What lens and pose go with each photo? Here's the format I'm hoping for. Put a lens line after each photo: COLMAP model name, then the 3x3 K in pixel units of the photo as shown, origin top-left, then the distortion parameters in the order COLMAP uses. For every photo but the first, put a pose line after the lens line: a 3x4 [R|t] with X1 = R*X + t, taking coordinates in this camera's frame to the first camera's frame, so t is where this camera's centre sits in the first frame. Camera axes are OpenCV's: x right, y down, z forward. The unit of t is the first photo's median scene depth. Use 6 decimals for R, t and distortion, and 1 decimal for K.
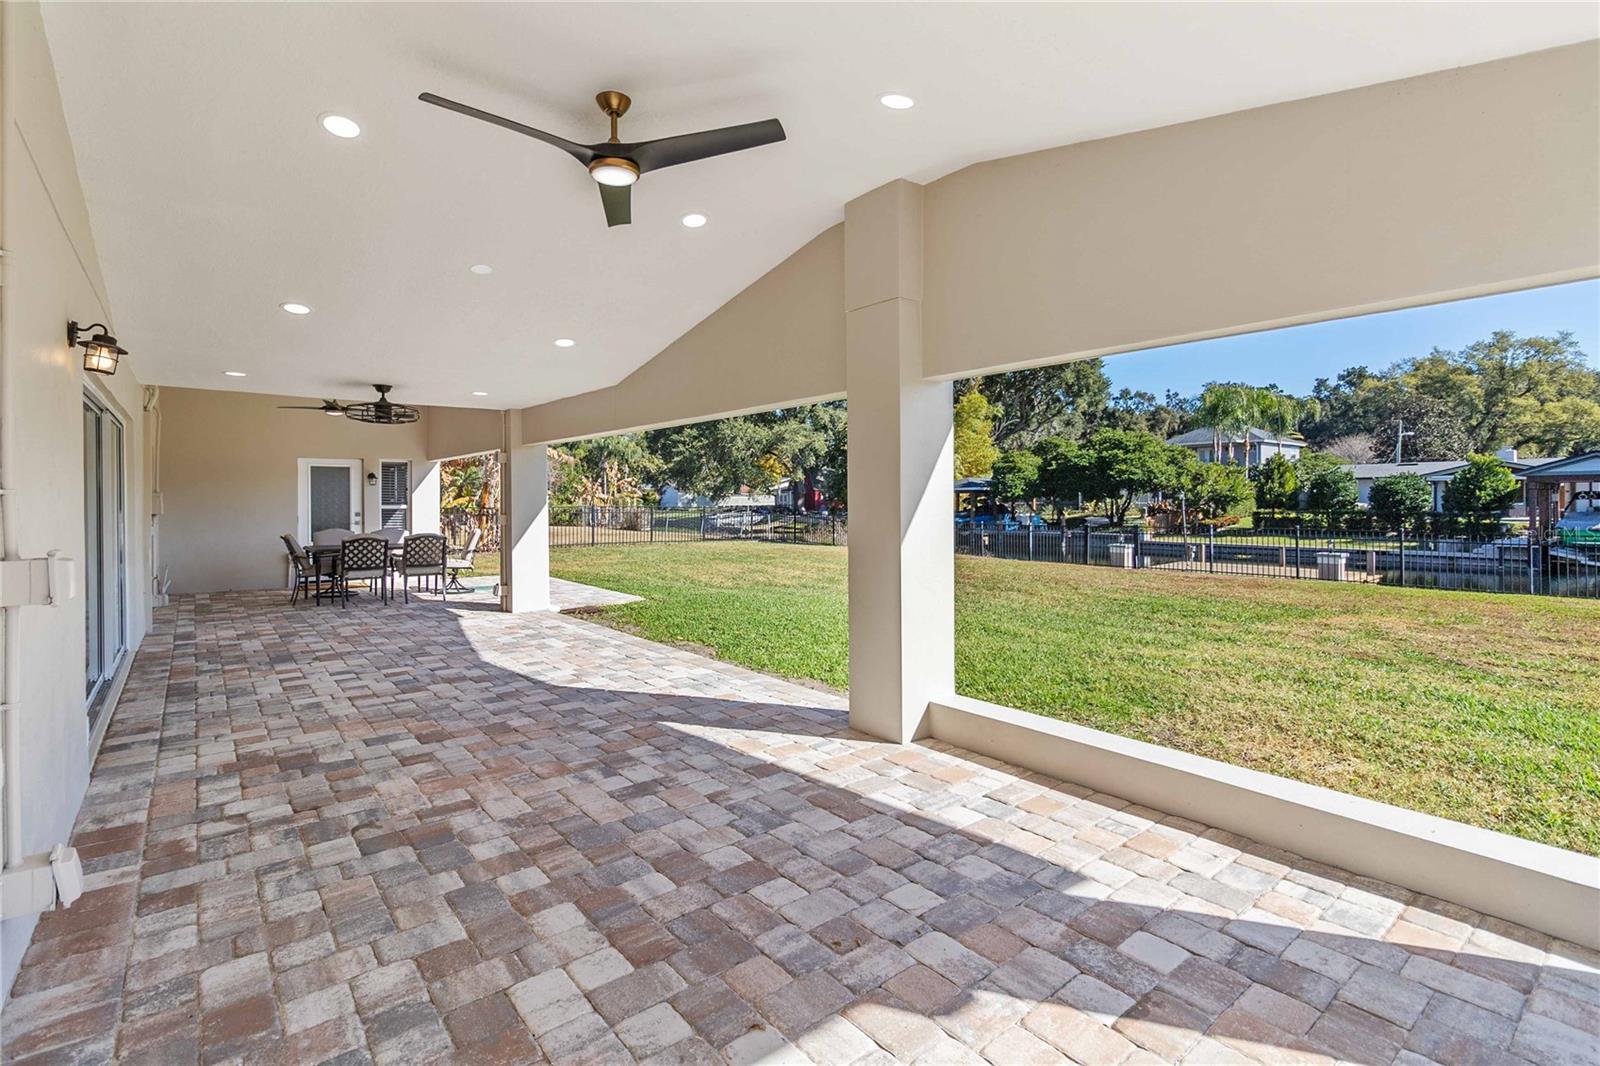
lens RADIAL K [[754.5, 0, 803.0], [0, 754.5, 518.3], [0, 0, 1]] dist [0.001419, 0.000507]
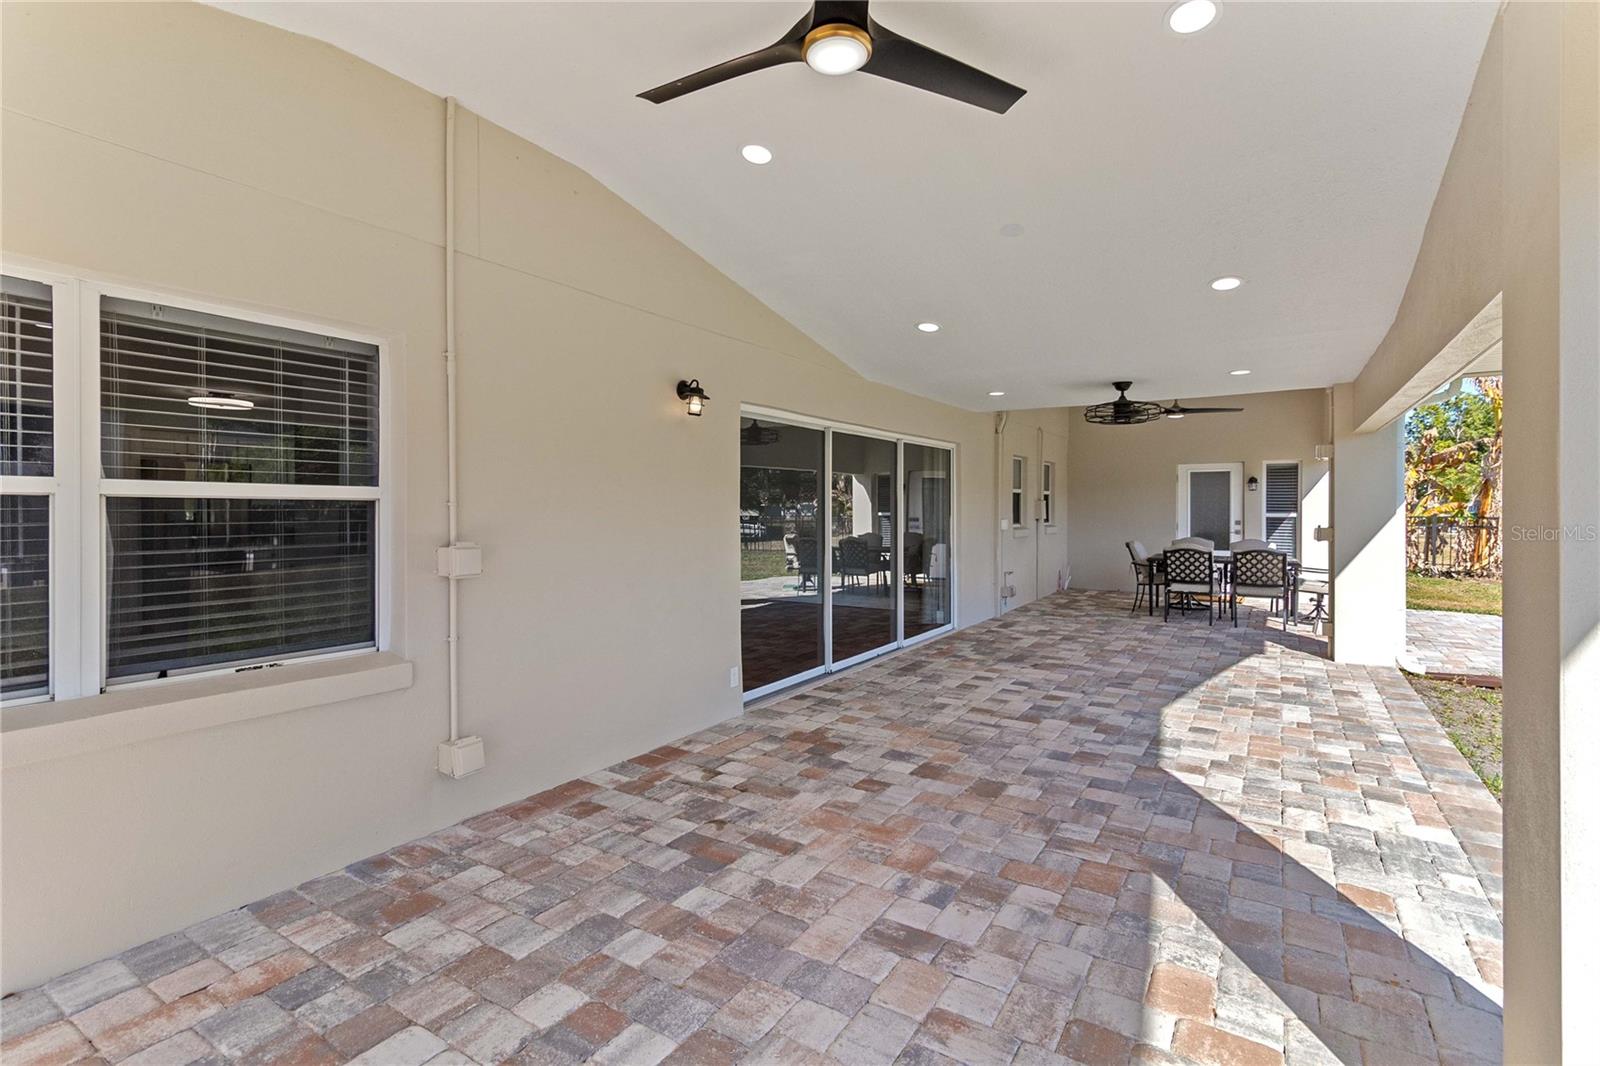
lens RADIAL K [[754.5, 0, 798.2], [0, 754.5, 523.9], [0, 0, 1]] dist [0.001419, 0.000507]
pose [[0.303697, 0.023927, -0.952468, 0.379951], [-0.024127, 0.999557, 0.017416, -0.022182], [0.952463, 0.017691, 0.304140, 0.679471]]
